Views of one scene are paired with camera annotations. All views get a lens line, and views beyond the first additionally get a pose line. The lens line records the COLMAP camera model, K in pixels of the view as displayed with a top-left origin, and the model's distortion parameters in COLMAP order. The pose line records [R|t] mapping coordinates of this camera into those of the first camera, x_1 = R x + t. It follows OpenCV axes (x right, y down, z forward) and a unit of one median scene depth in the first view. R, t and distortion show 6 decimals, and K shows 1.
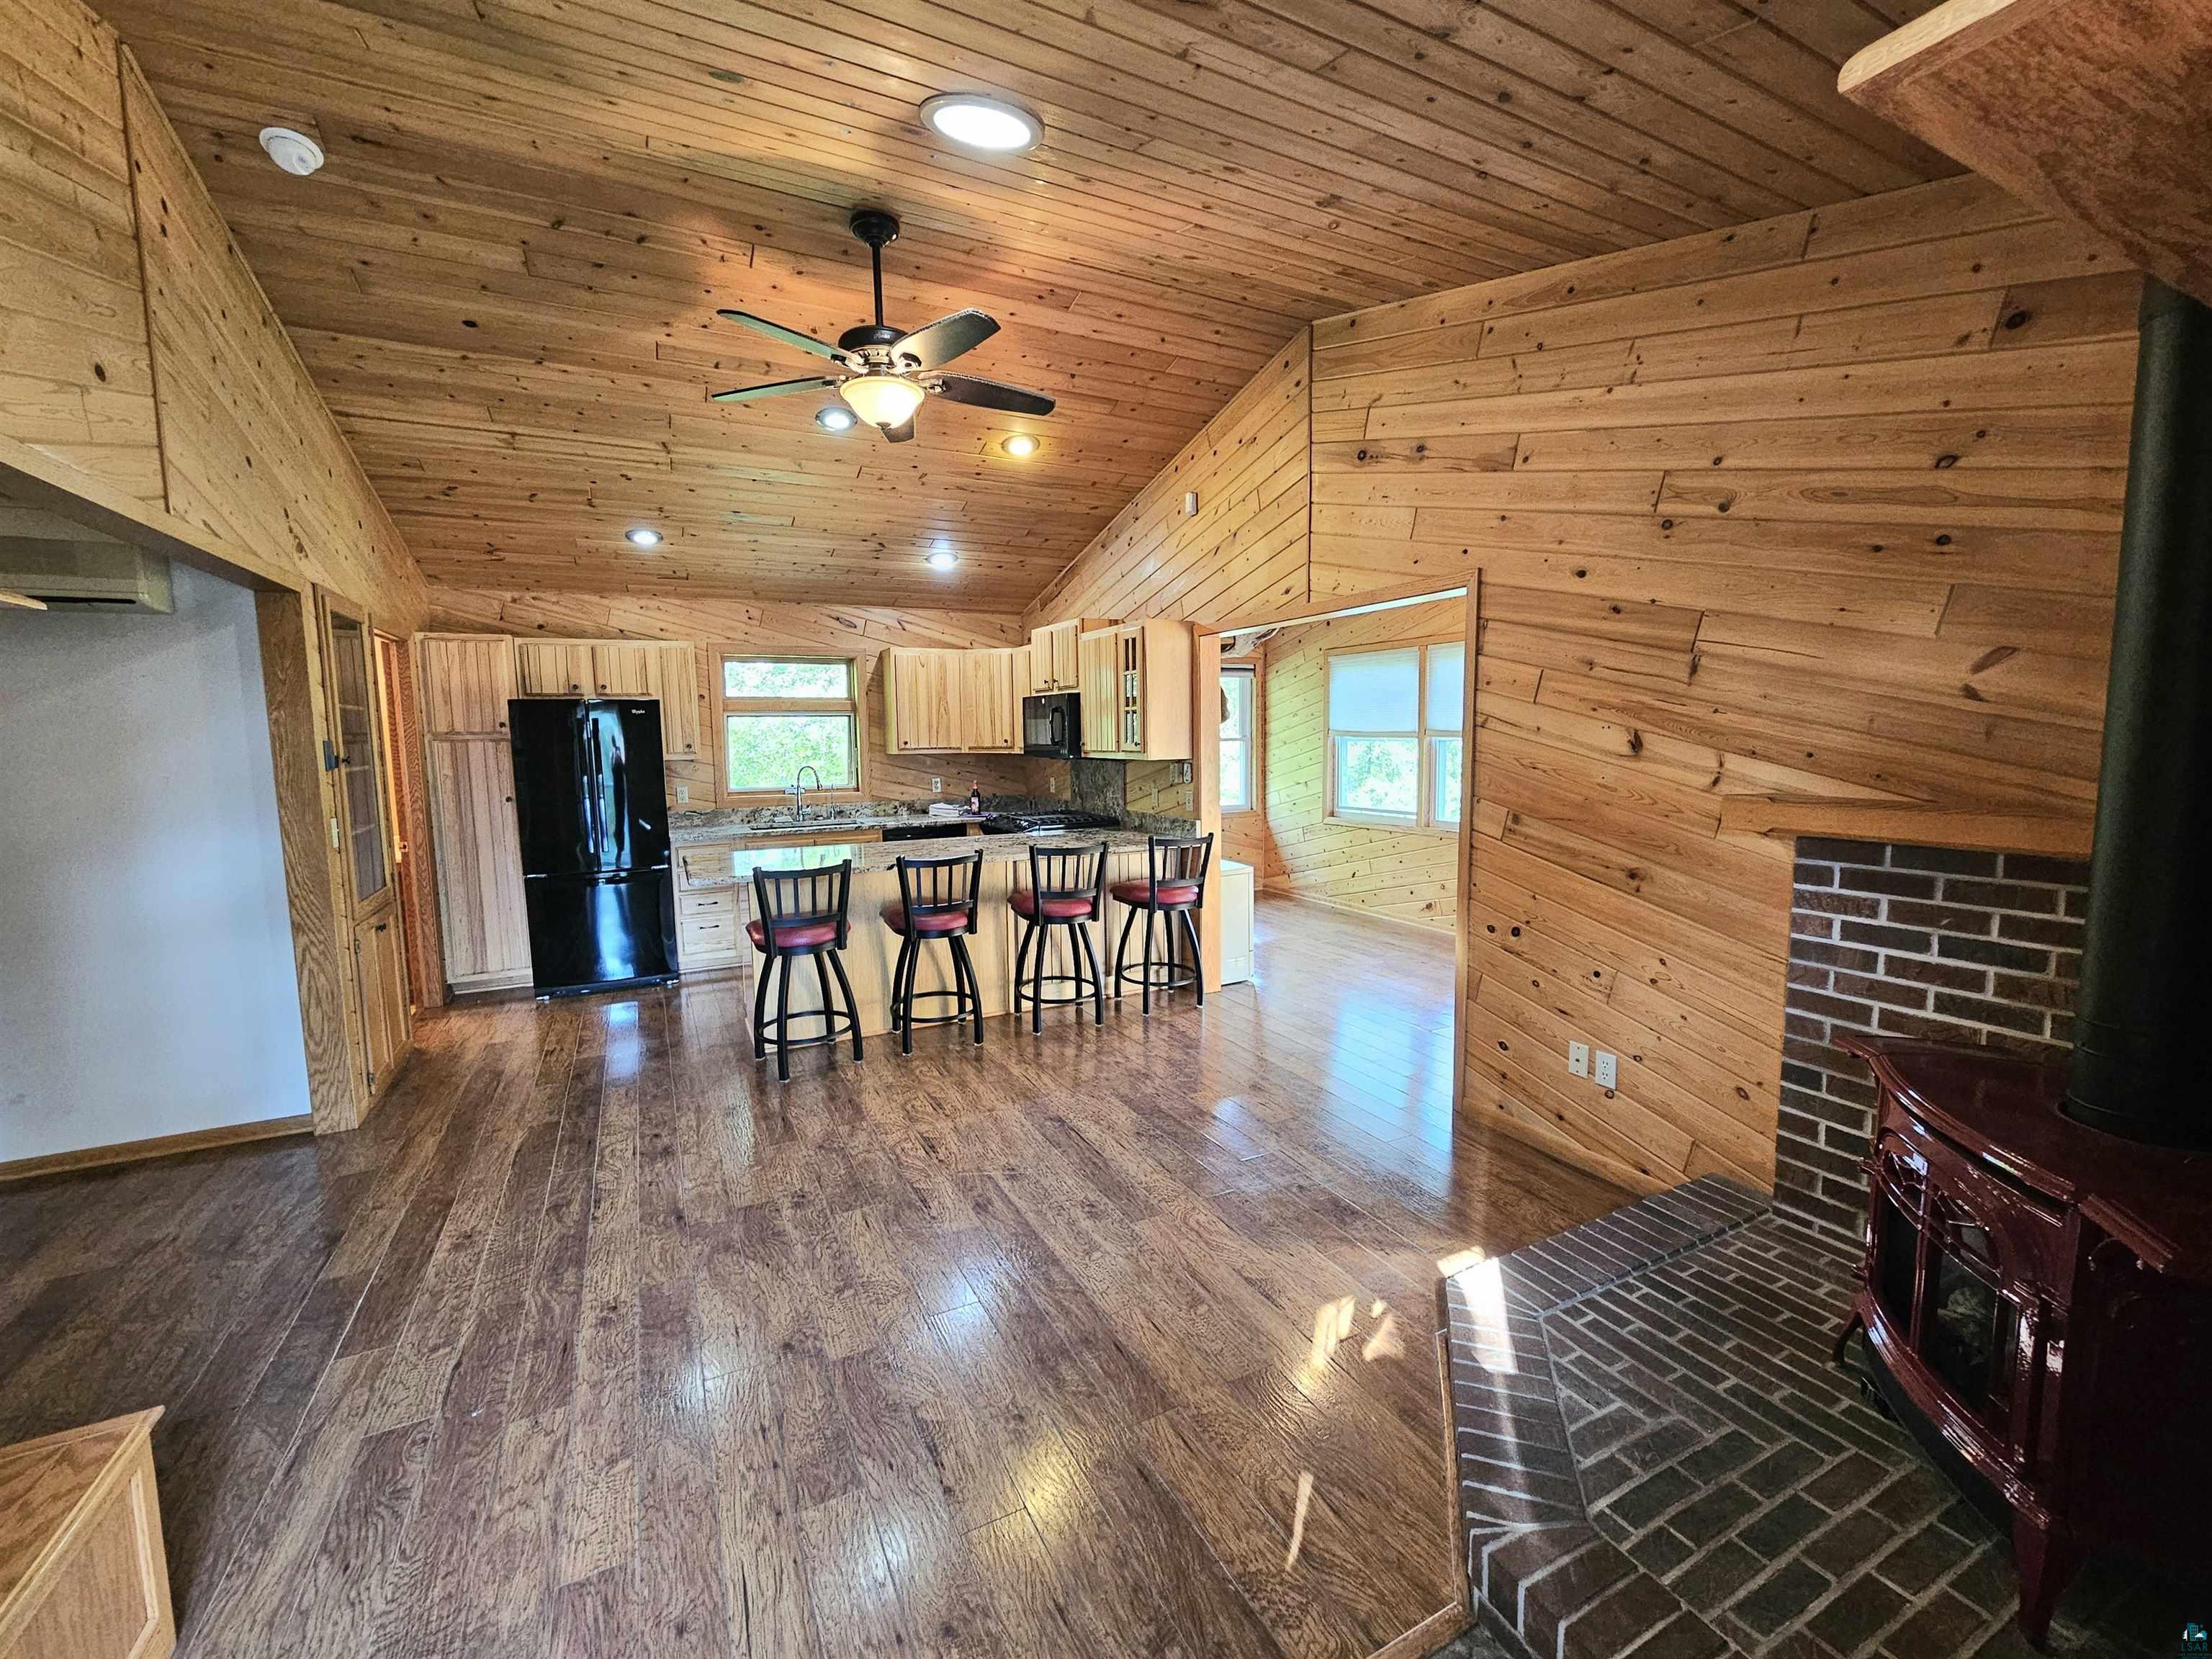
lens RADIAL K [[907.5, 0, 1102.4], [0, 907.5, 826.0], [0, 0, 1]] dist [0.001438, -0.001009]
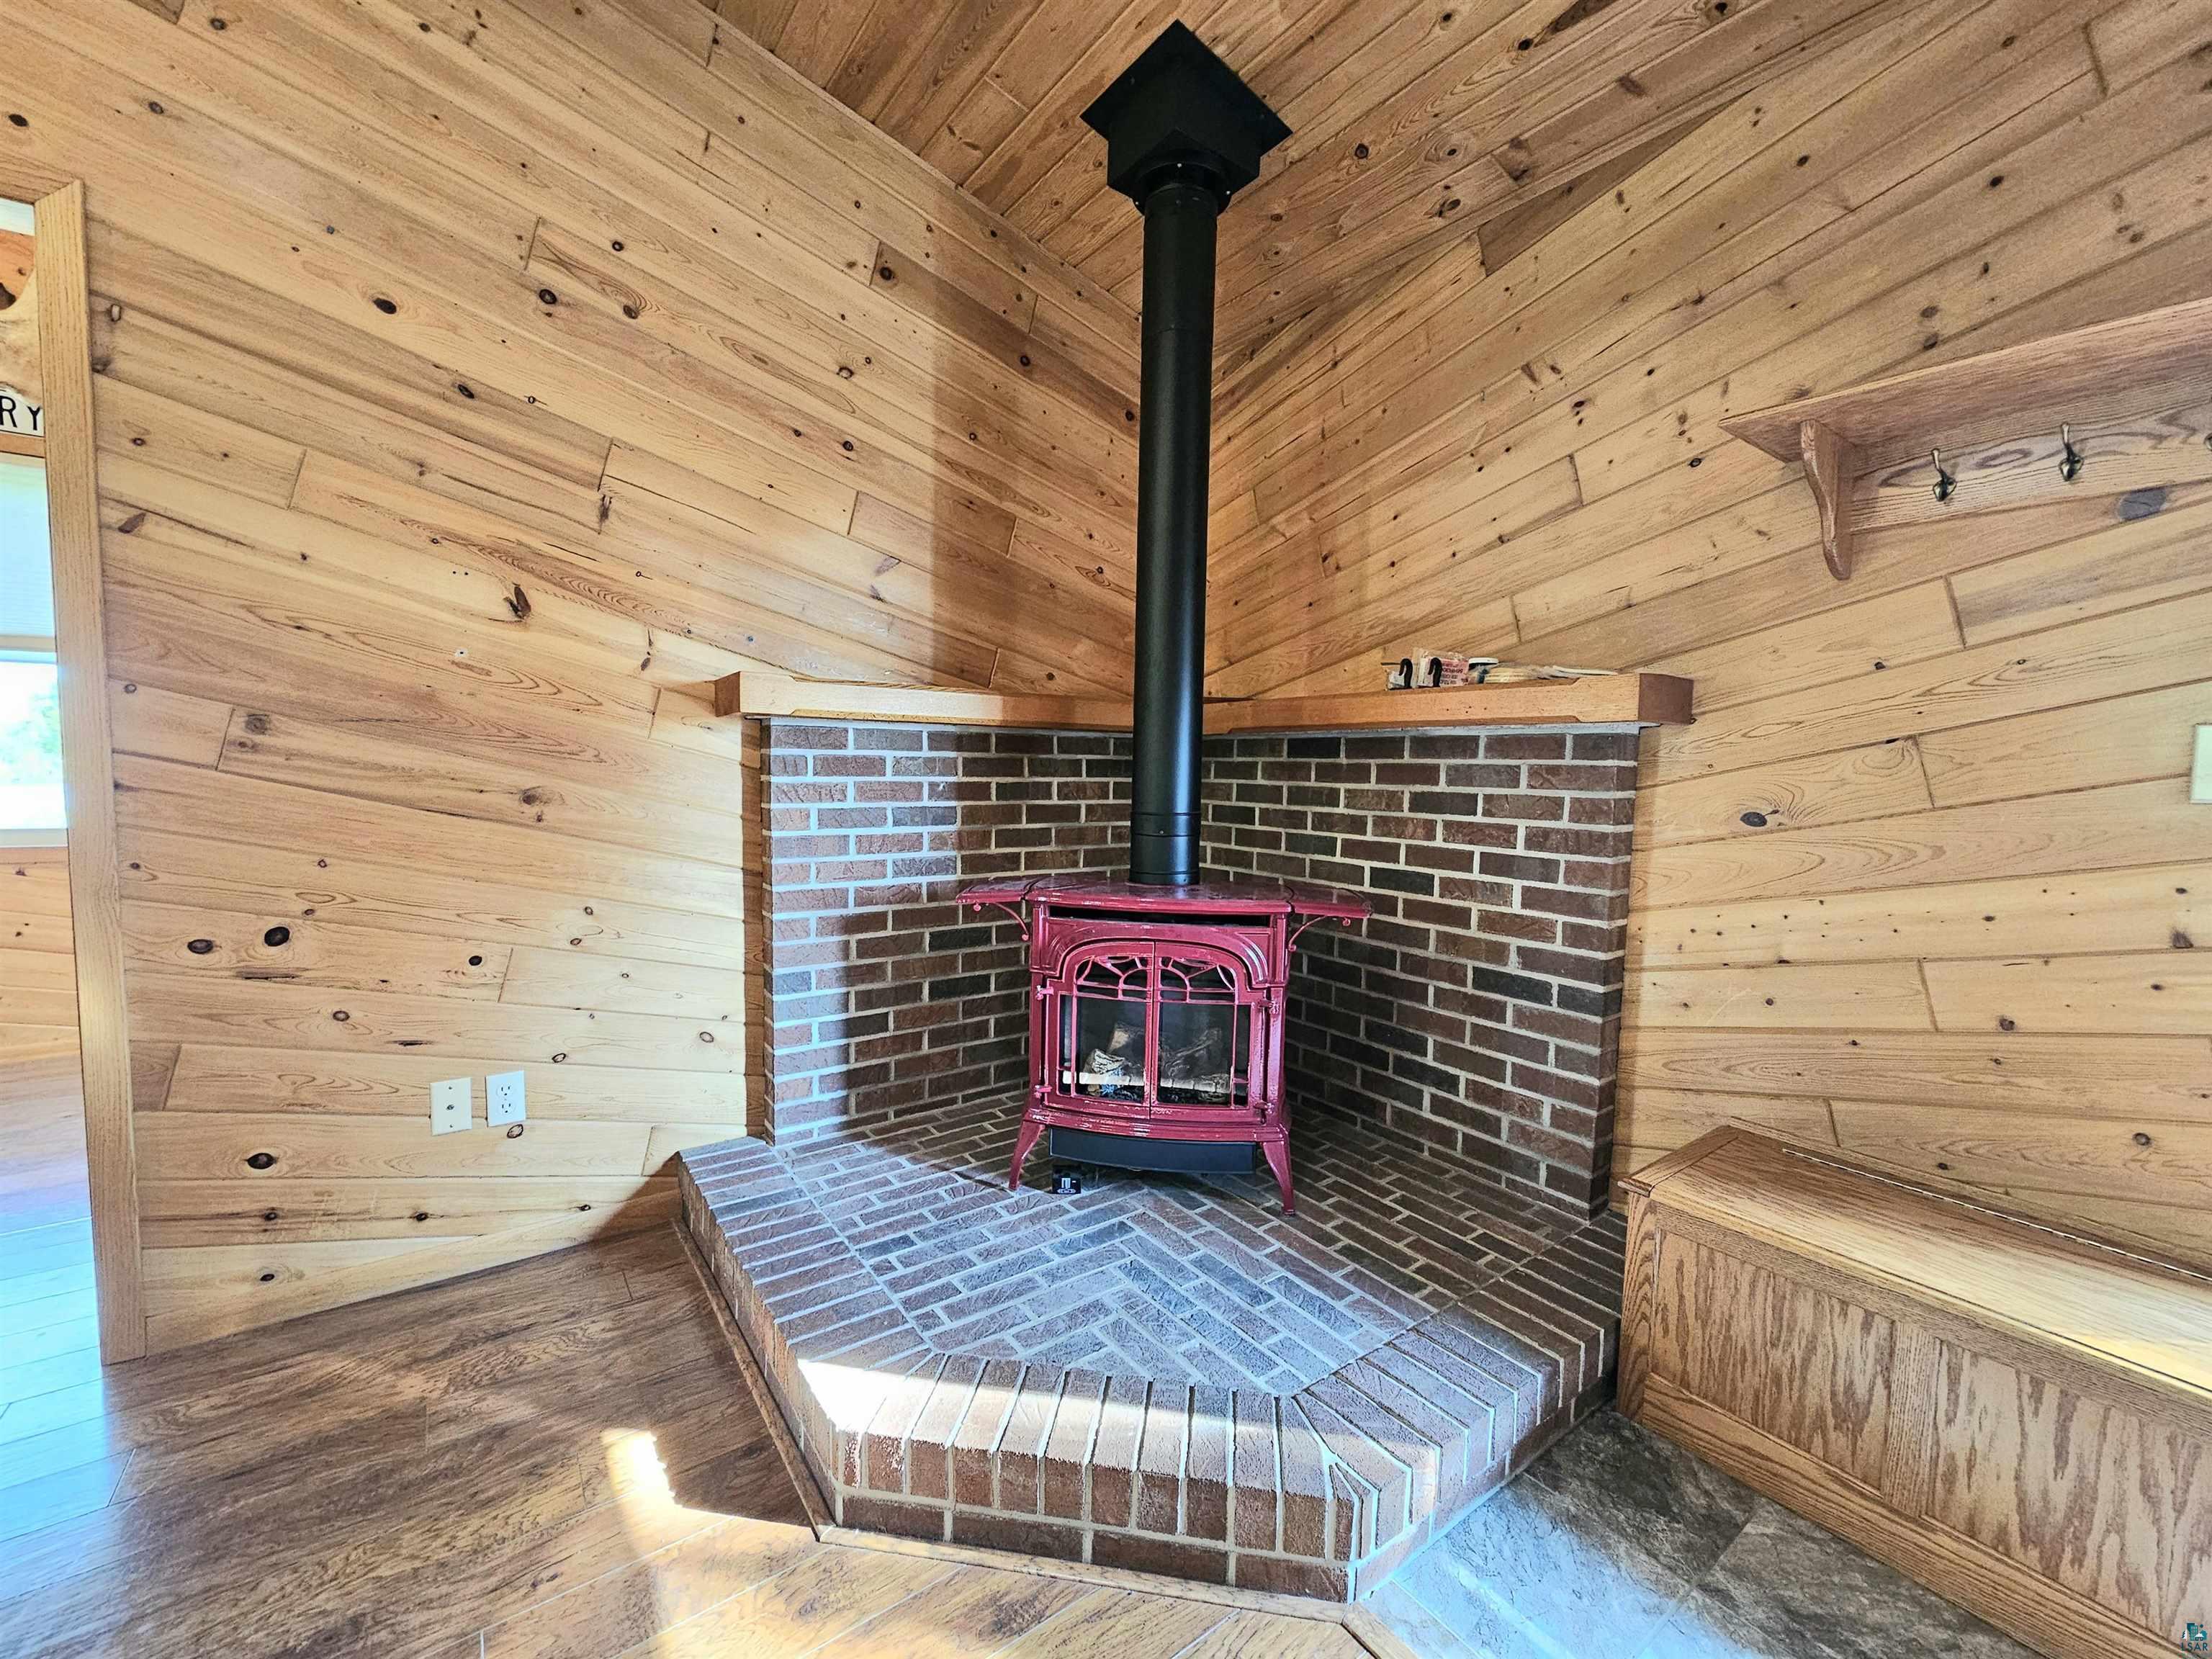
lens RADIAL K [[907.5, 0, 1100.3], [0, 907.5, 825.3], [0, 0, 1]] dist [0.001438, -0.001009]
pose [[-0.154010, -0.058485, 0.986337, -0.116239], [0.085074, 0.993755, 0.072208, 0.044330], [-0.984400, 0.095033, -0.148072, 0.487477]]
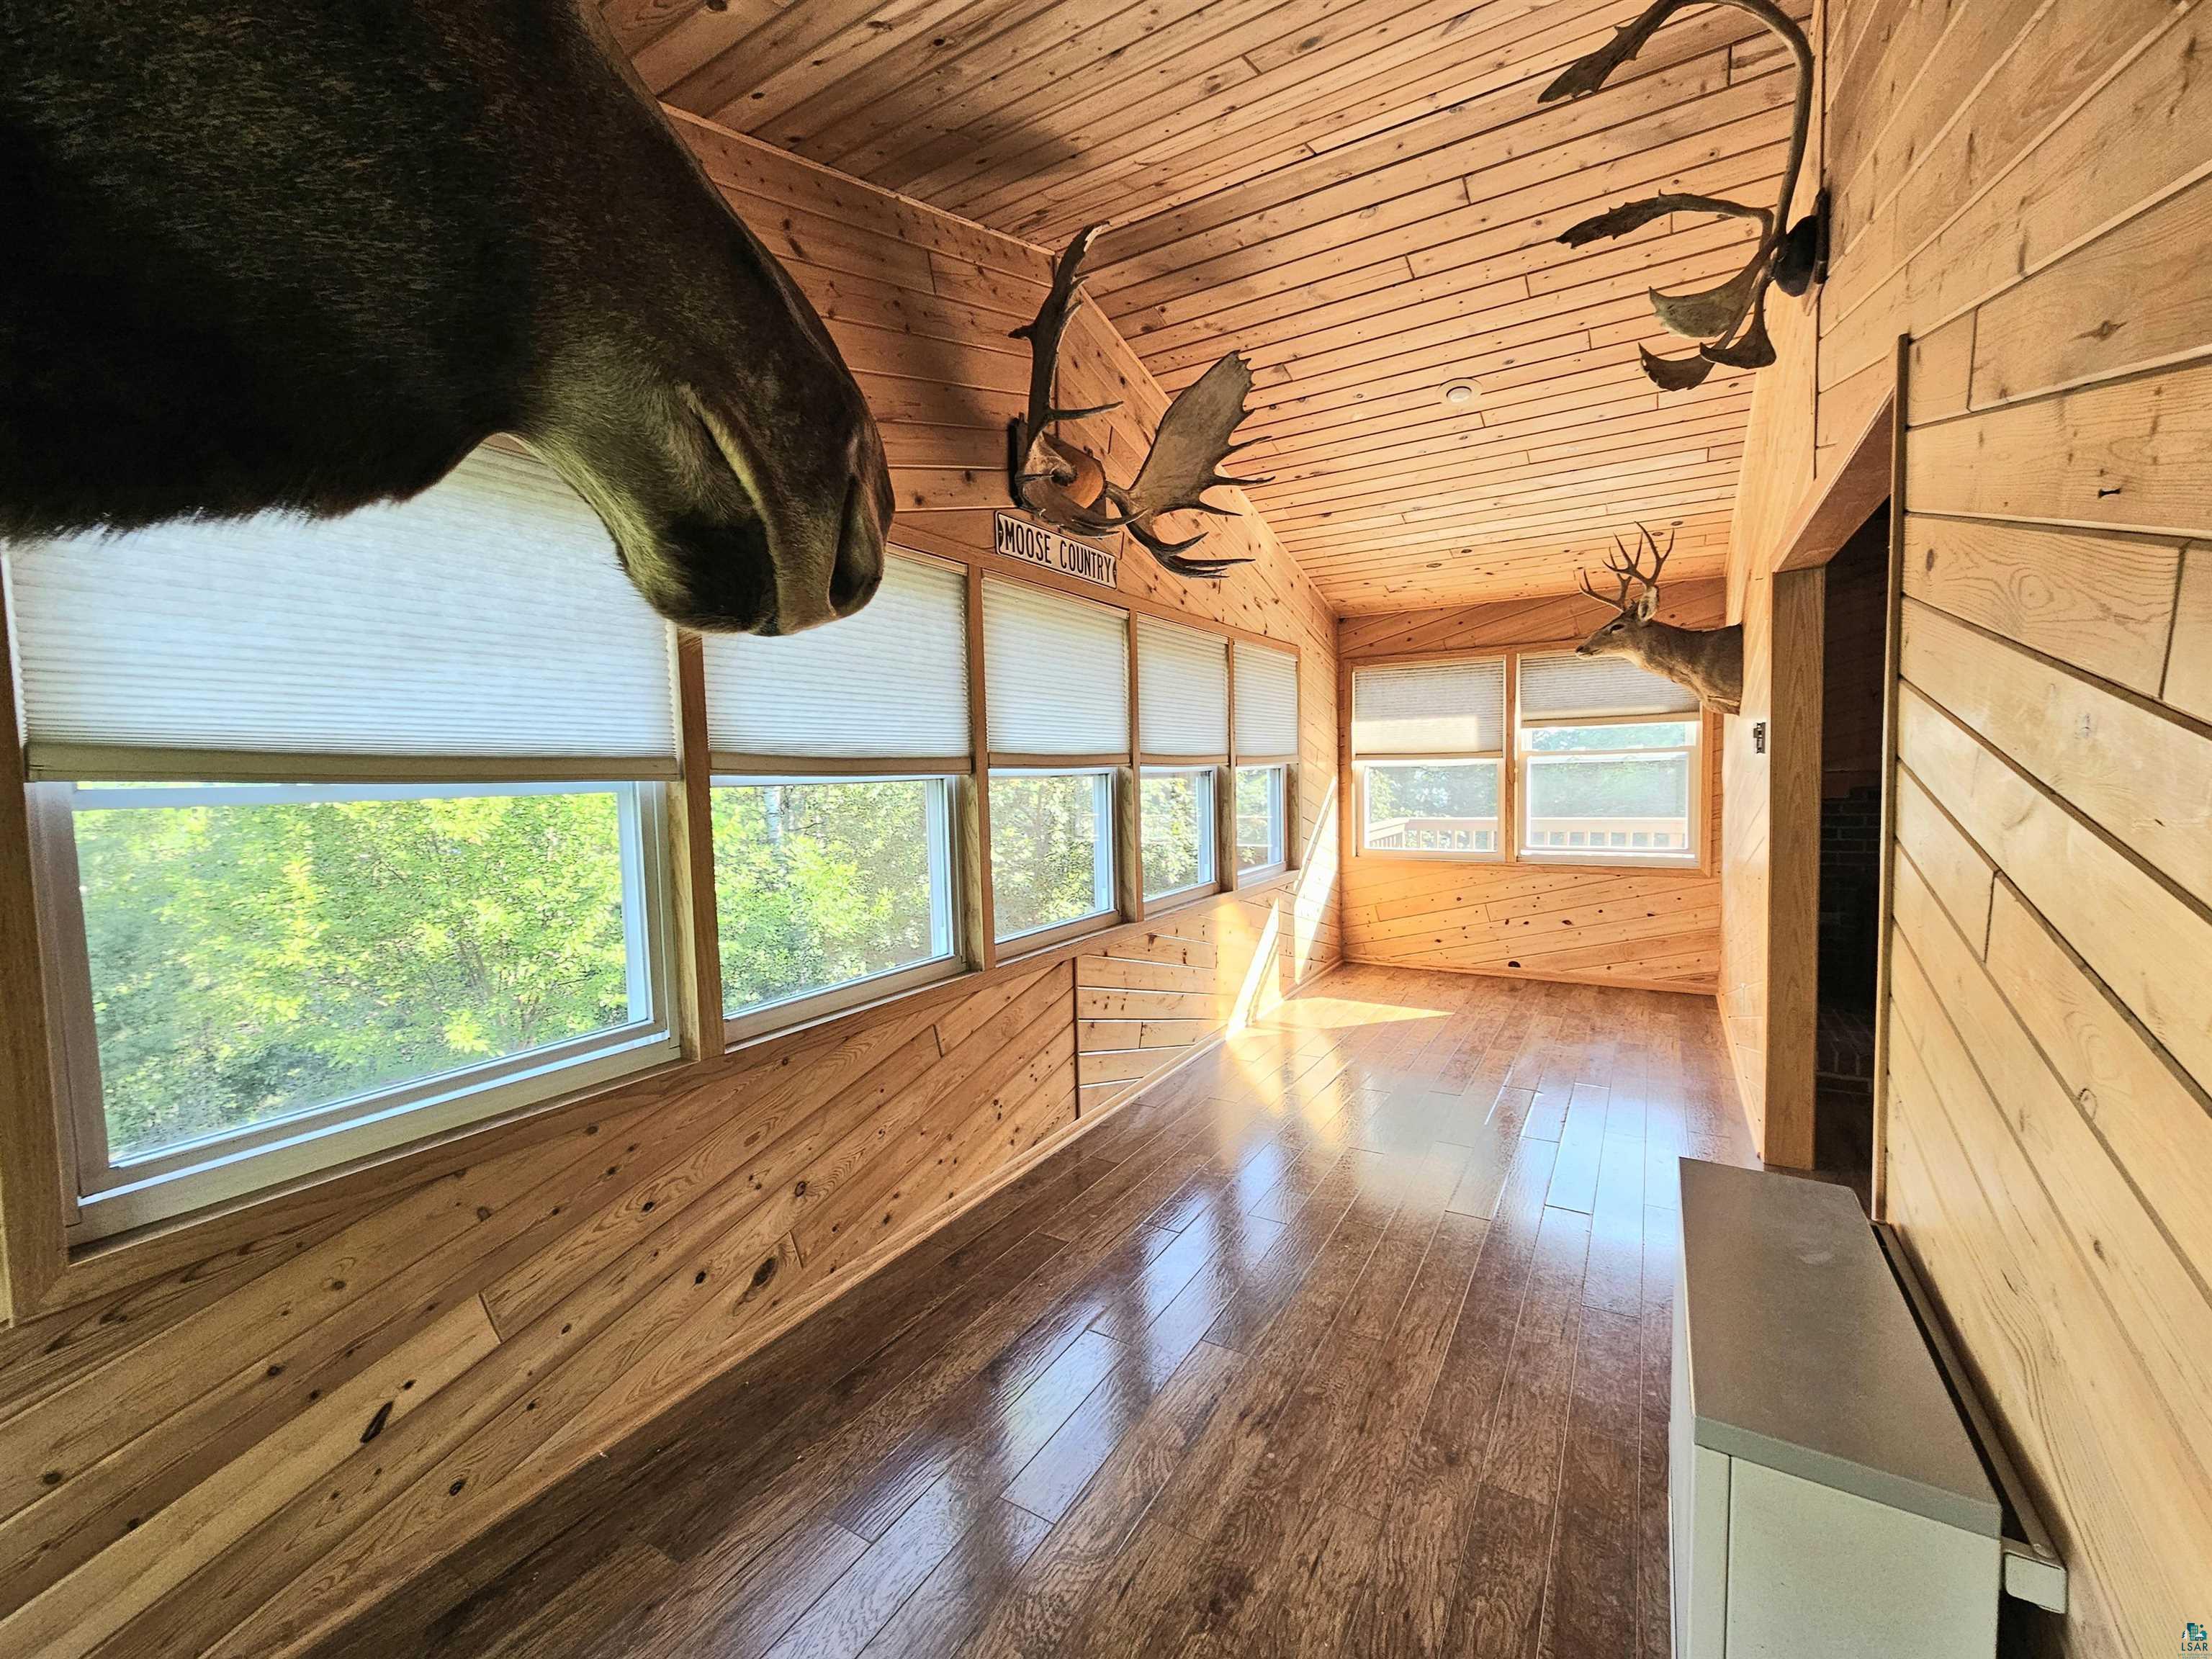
lens RADIAL K [[907.5, 0, 1103.1], [0, 907.5, 821.1], [0, 0, 1]] dist [0.001438, -0.001009]
pose [[-0.525517, -0.023203, 0.850467, 0.015583], [0.117766, 0.988021, 0.099726, -0.162686], [-0.842593, 0.152564, -0.516489, 1.747860]]
